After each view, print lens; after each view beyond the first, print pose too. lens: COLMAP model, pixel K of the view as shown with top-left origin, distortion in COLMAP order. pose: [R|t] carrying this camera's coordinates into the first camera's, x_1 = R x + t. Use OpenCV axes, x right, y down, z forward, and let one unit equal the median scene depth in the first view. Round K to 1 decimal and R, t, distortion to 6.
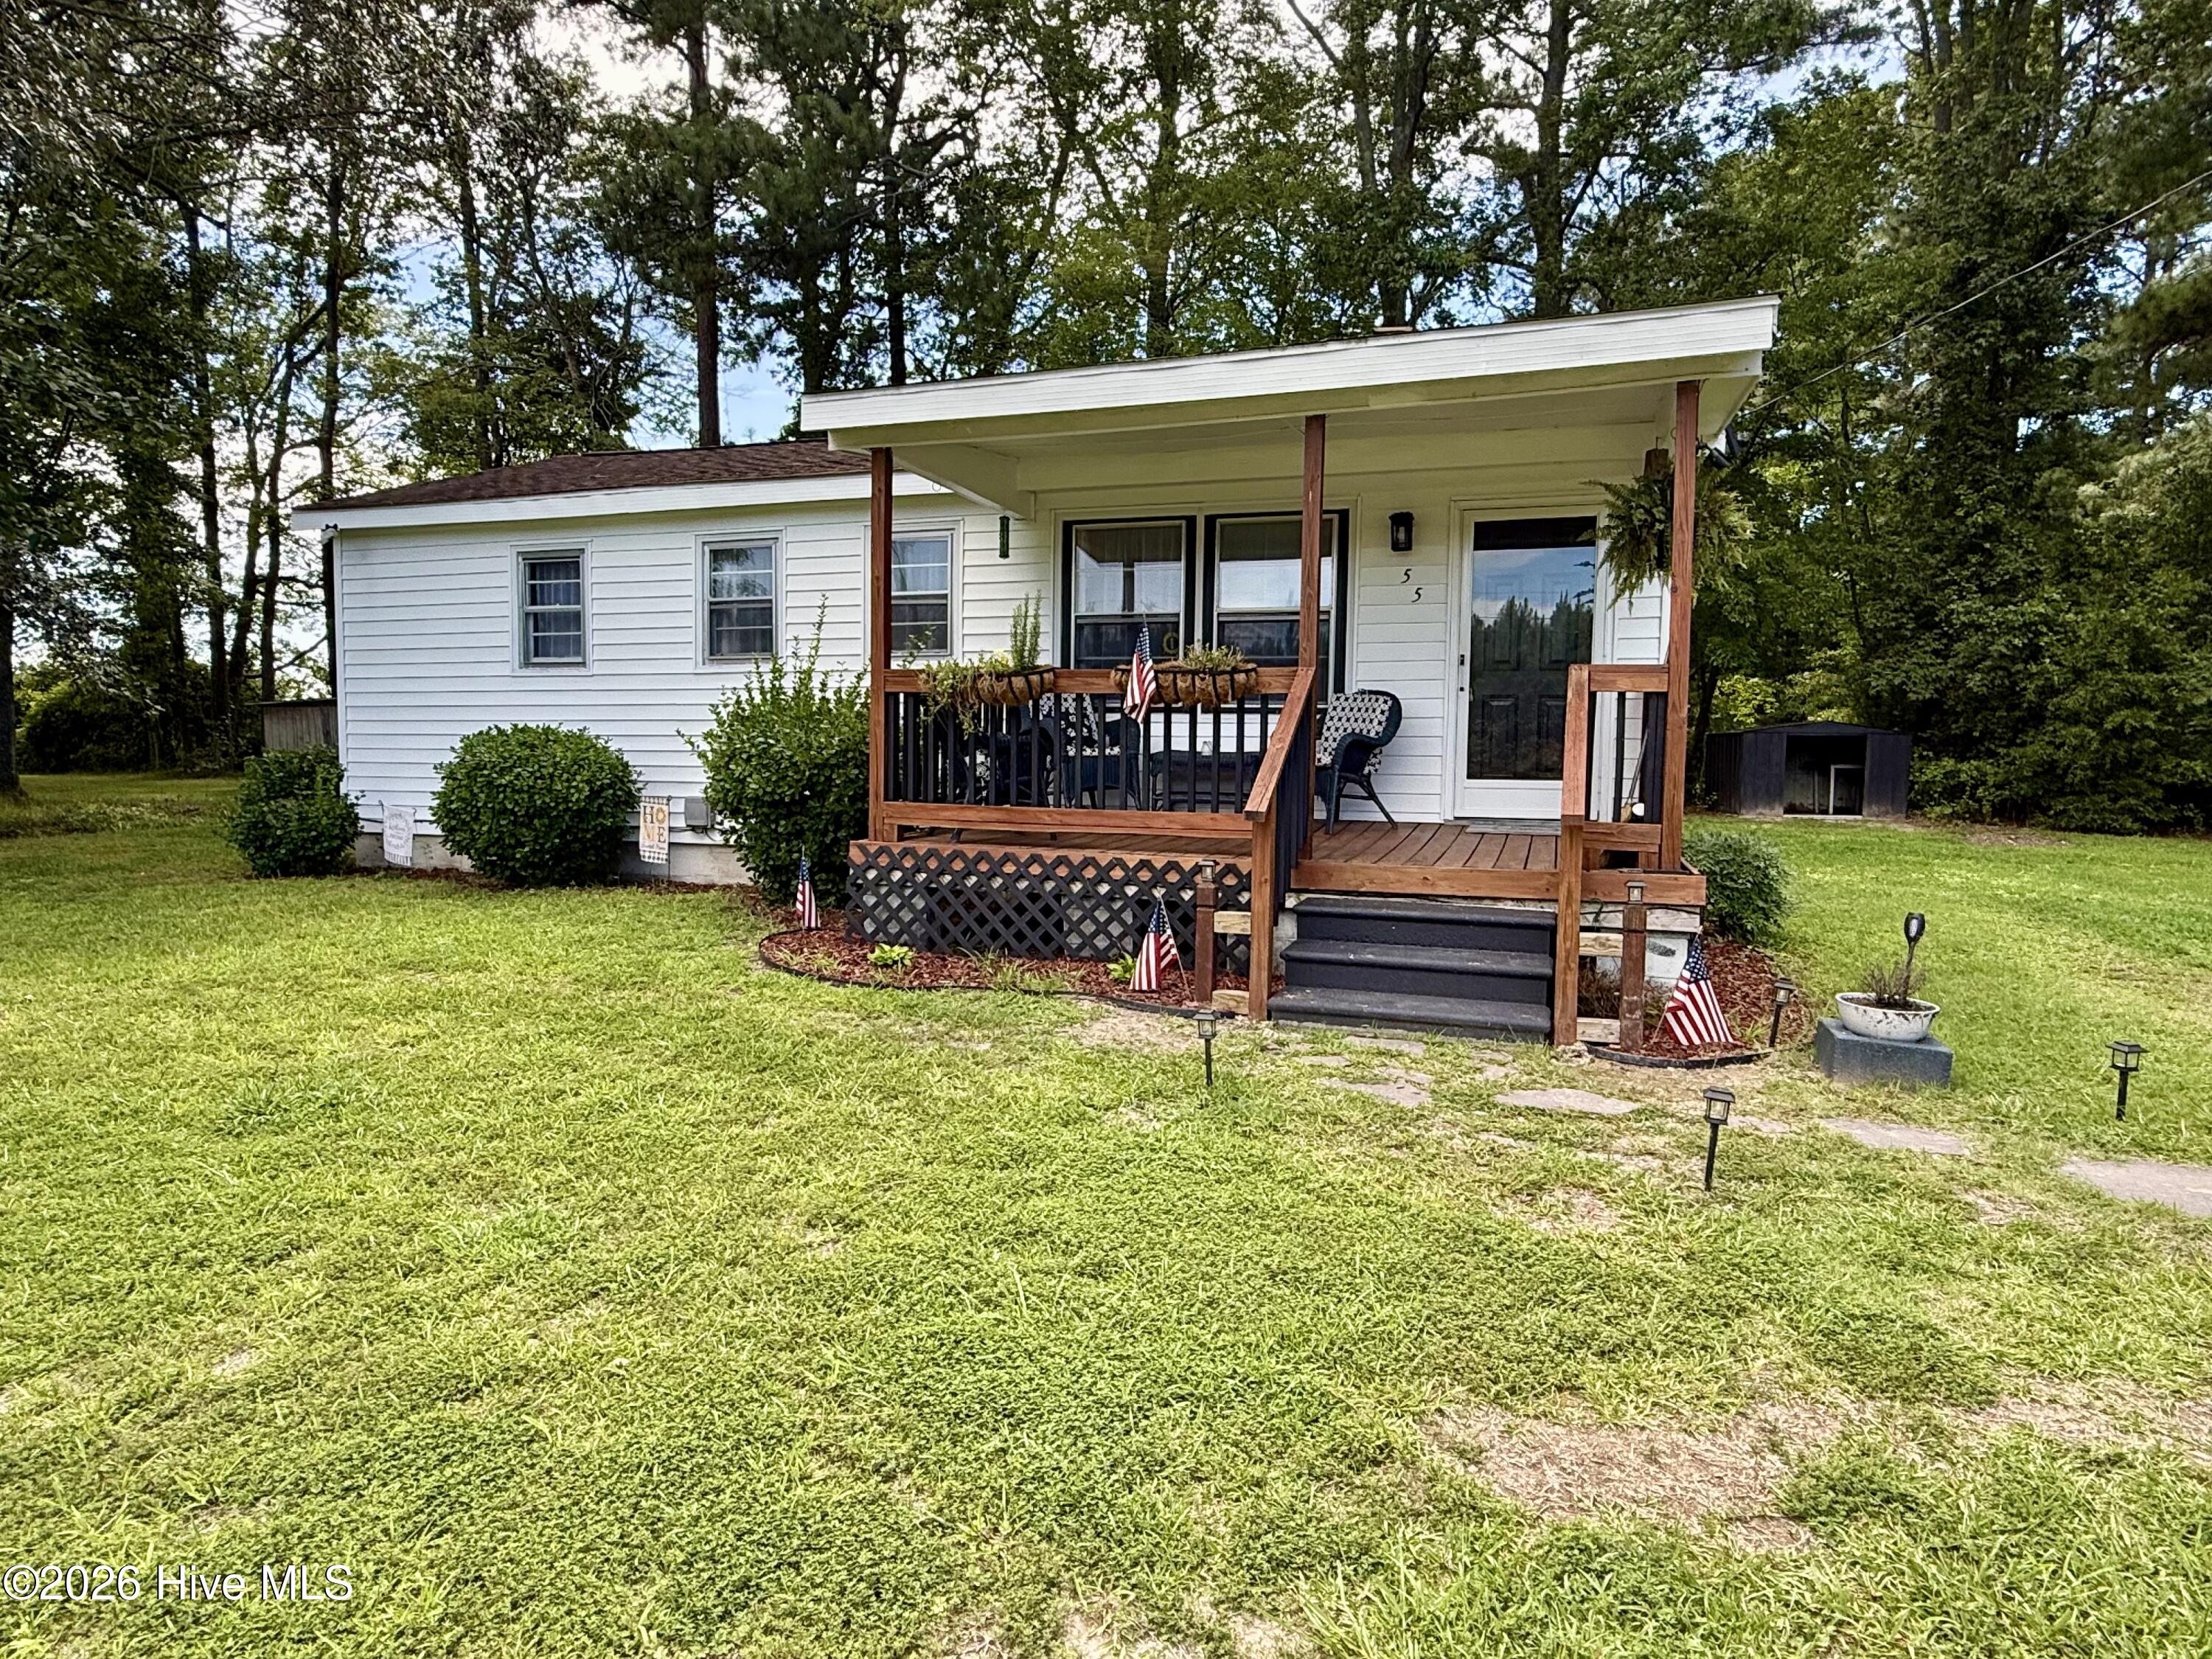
lens RADIAL K [[1271.5, 0, 1106.0], [0, 1271.5, 829.5], [0, 0, 1]] dist [0.003760, 0.001600]
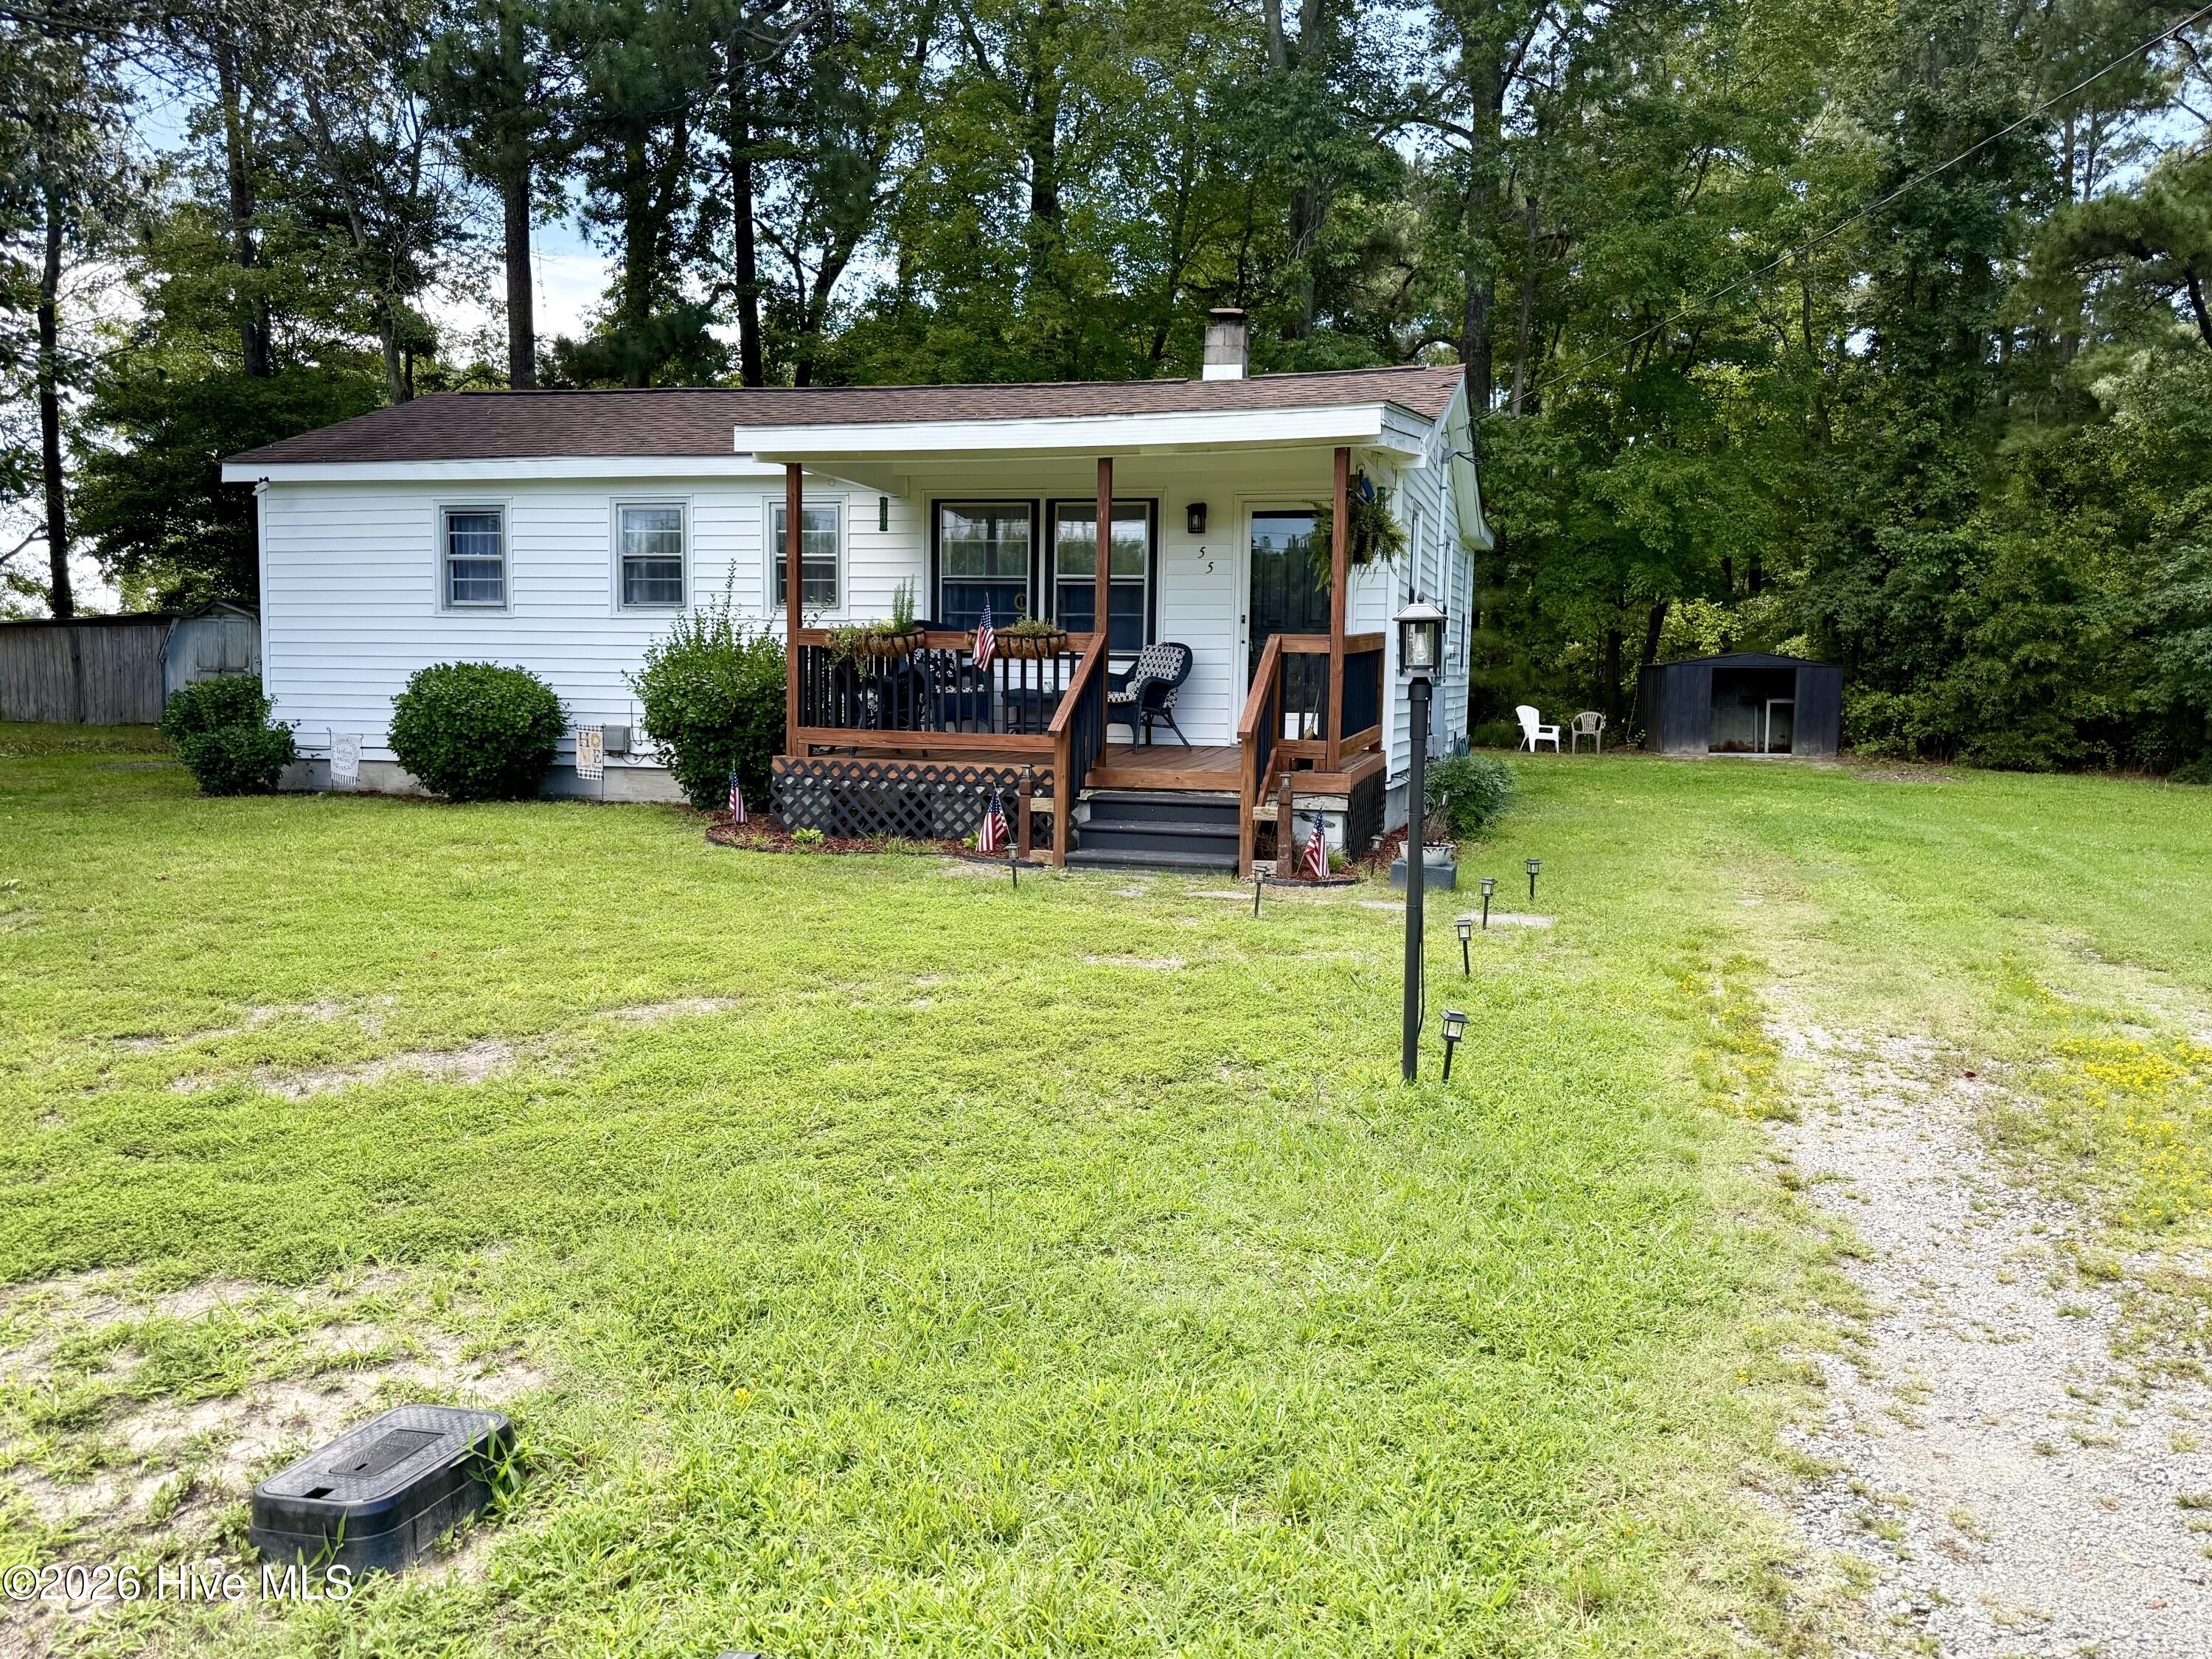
lens RADIAL K [[1704.7, 0, 1106.0], [0, 1704.7, 829.5], [0, 0, 1]] dist [0.081030, -0.004412]
pose [[0.998107, -0.001969, 0.061469, 0.035093], [0.000363, 0.999659, 0.026129, 0.034911], [-0.061499, -0.026057, 0.997767, -0.733719]]
